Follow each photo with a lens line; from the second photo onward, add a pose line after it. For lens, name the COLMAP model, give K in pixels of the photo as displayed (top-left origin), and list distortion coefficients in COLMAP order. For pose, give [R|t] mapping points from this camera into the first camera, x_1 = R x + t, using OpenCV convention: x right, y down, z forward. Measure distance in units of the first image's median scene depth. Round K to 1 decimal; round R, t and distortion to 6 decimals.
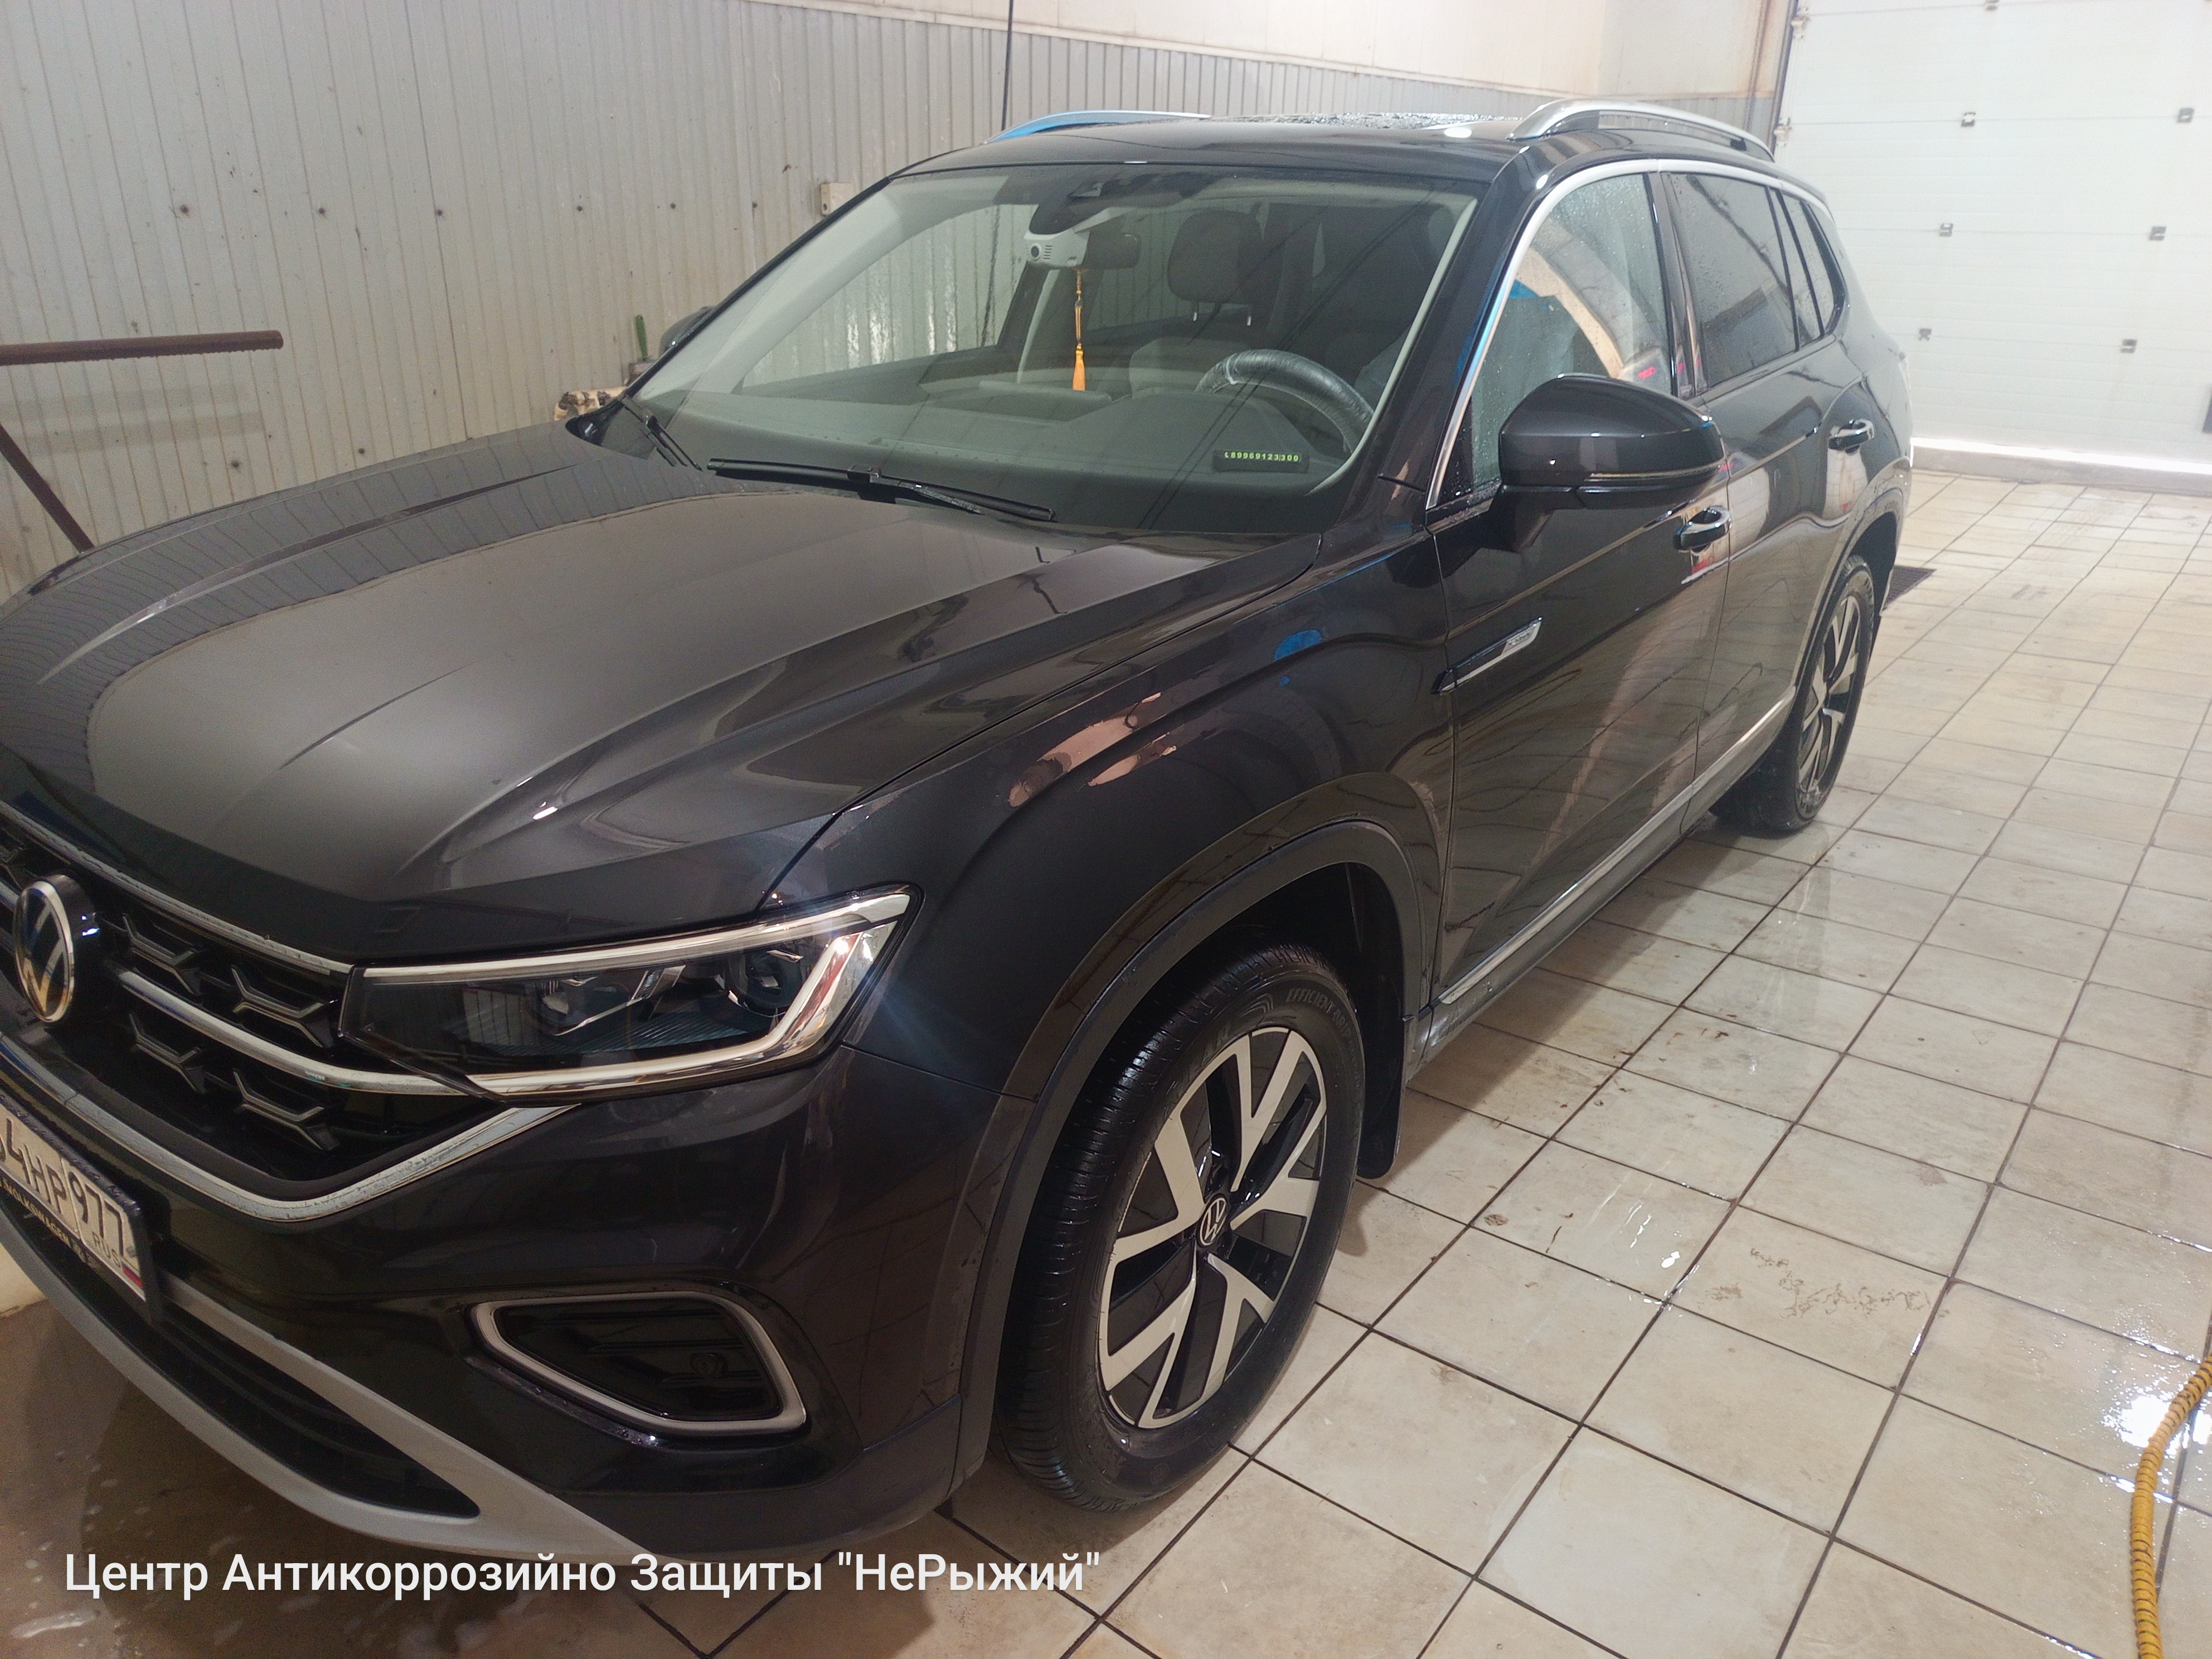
lens RADIAL K [[1549.4, 0, 1112.1], [0, 1549.4, 838.8], [0, 0, 1]] dist [0.003223, -0.005554]
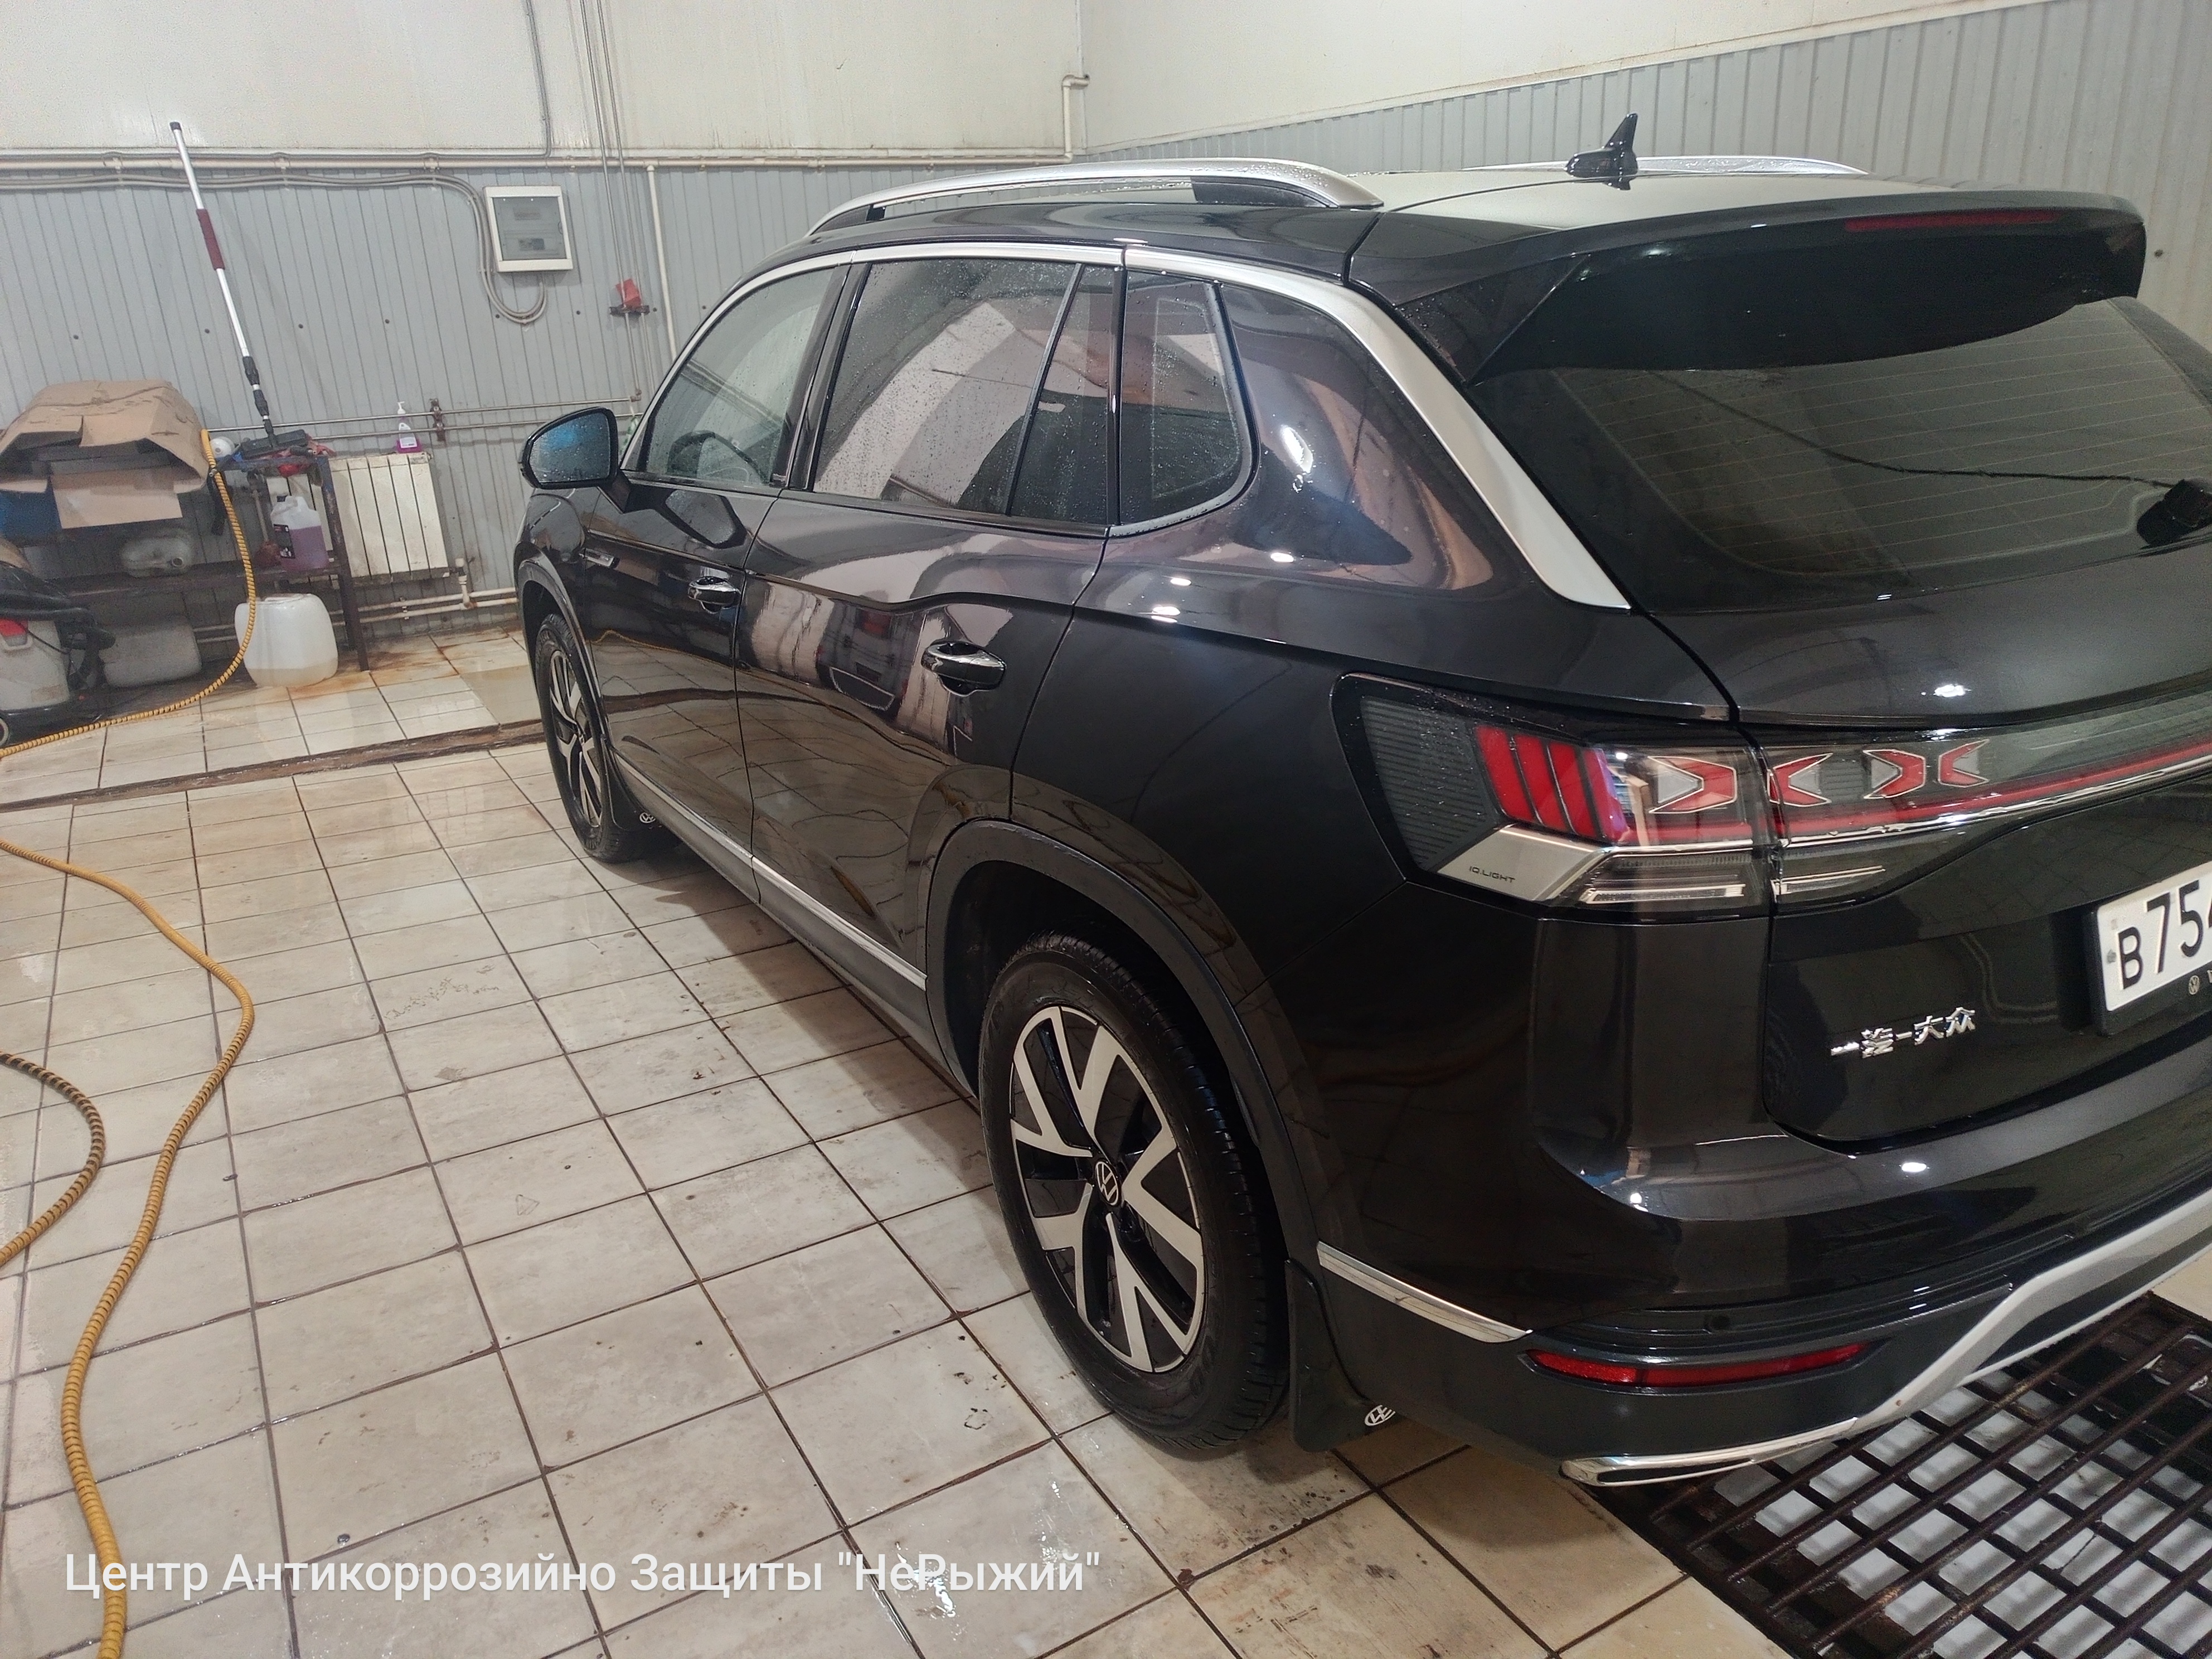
lens RADIAL K [[1549.4, 0, 1112.1], [0, 1549.4, 838.8], [0, 0, 1]] dist [0.003223, -0.005554]
pose [[-0.347565, 0.328054, -0.878396, 1.294898], [-0.329269, 0.834438, 0.441923, -0.627619], [0.877941, 0.442826, -0.182003, 1.516947]]
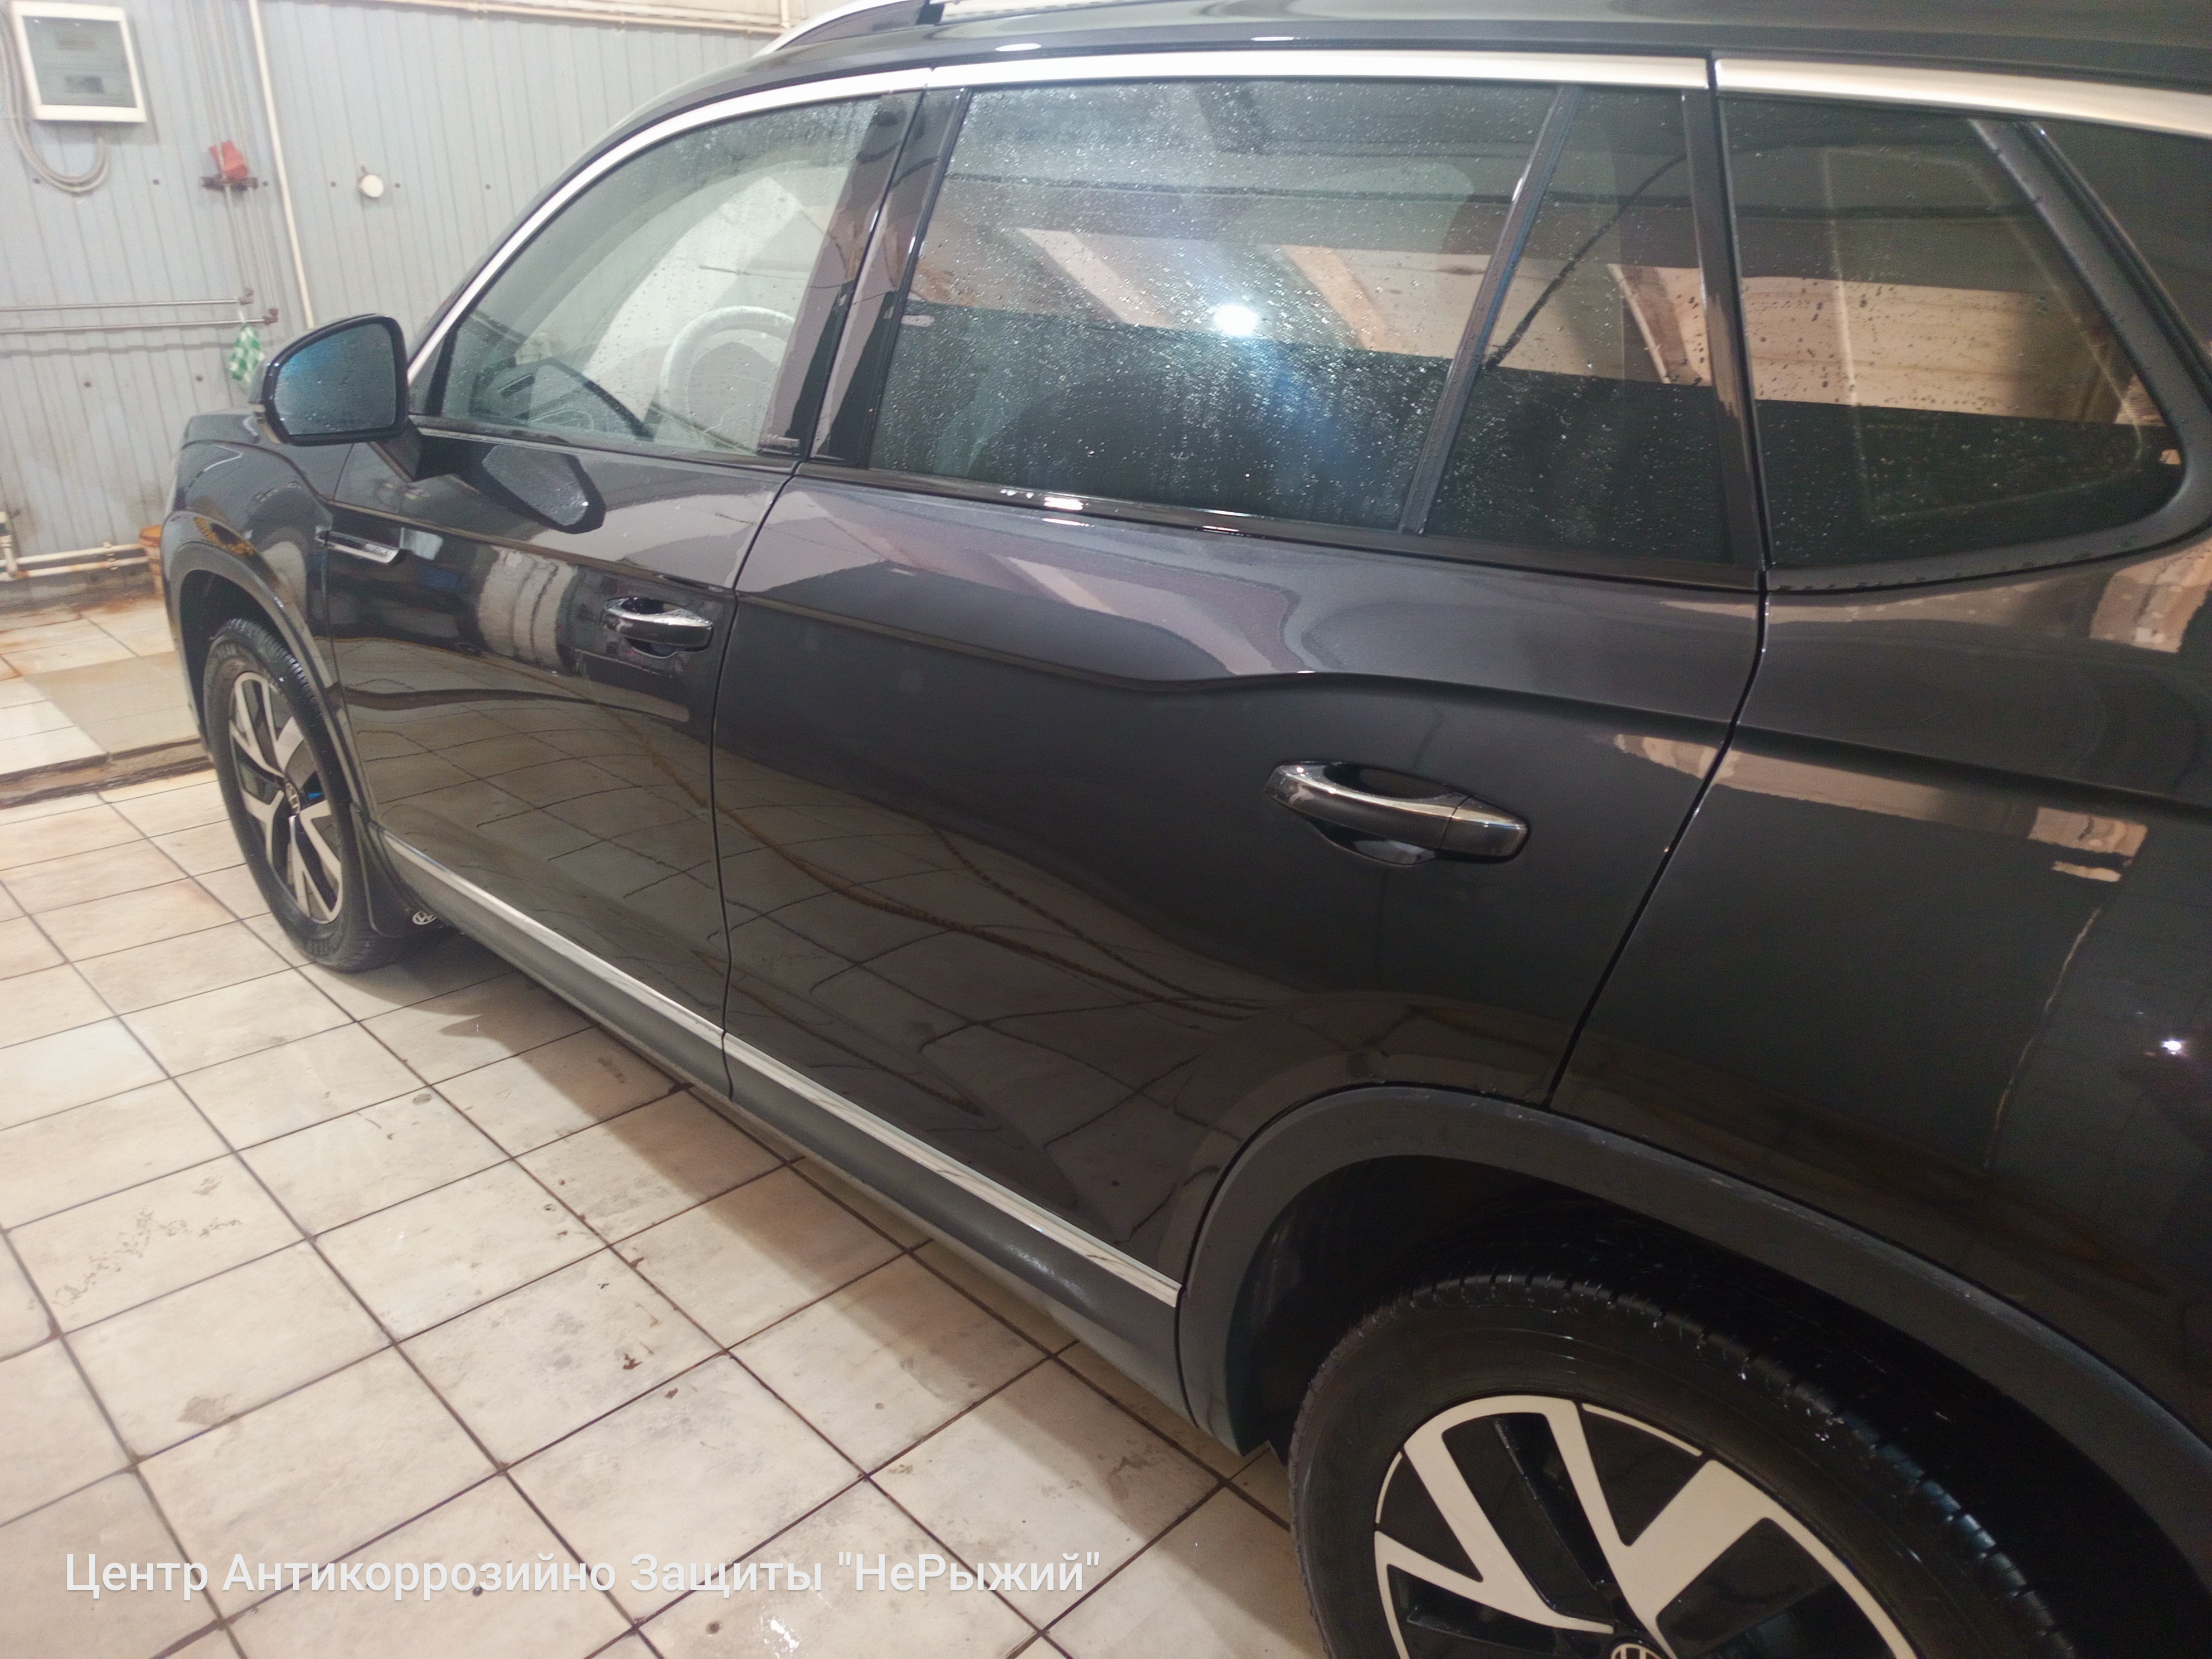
lens RADIAL K [[1549.4, 0, 1112.1], [0, 1549.4, 838.8], [0, 0, 1]] dist [0.003223, -0.005554]
pose [[-0.102872, 0.376982, -0.920490, 1.015019], [-0.397181, 0.832858, 0.385481, -0.461019], [0.911956, 0.405257, 0.064052, 1.172526]]
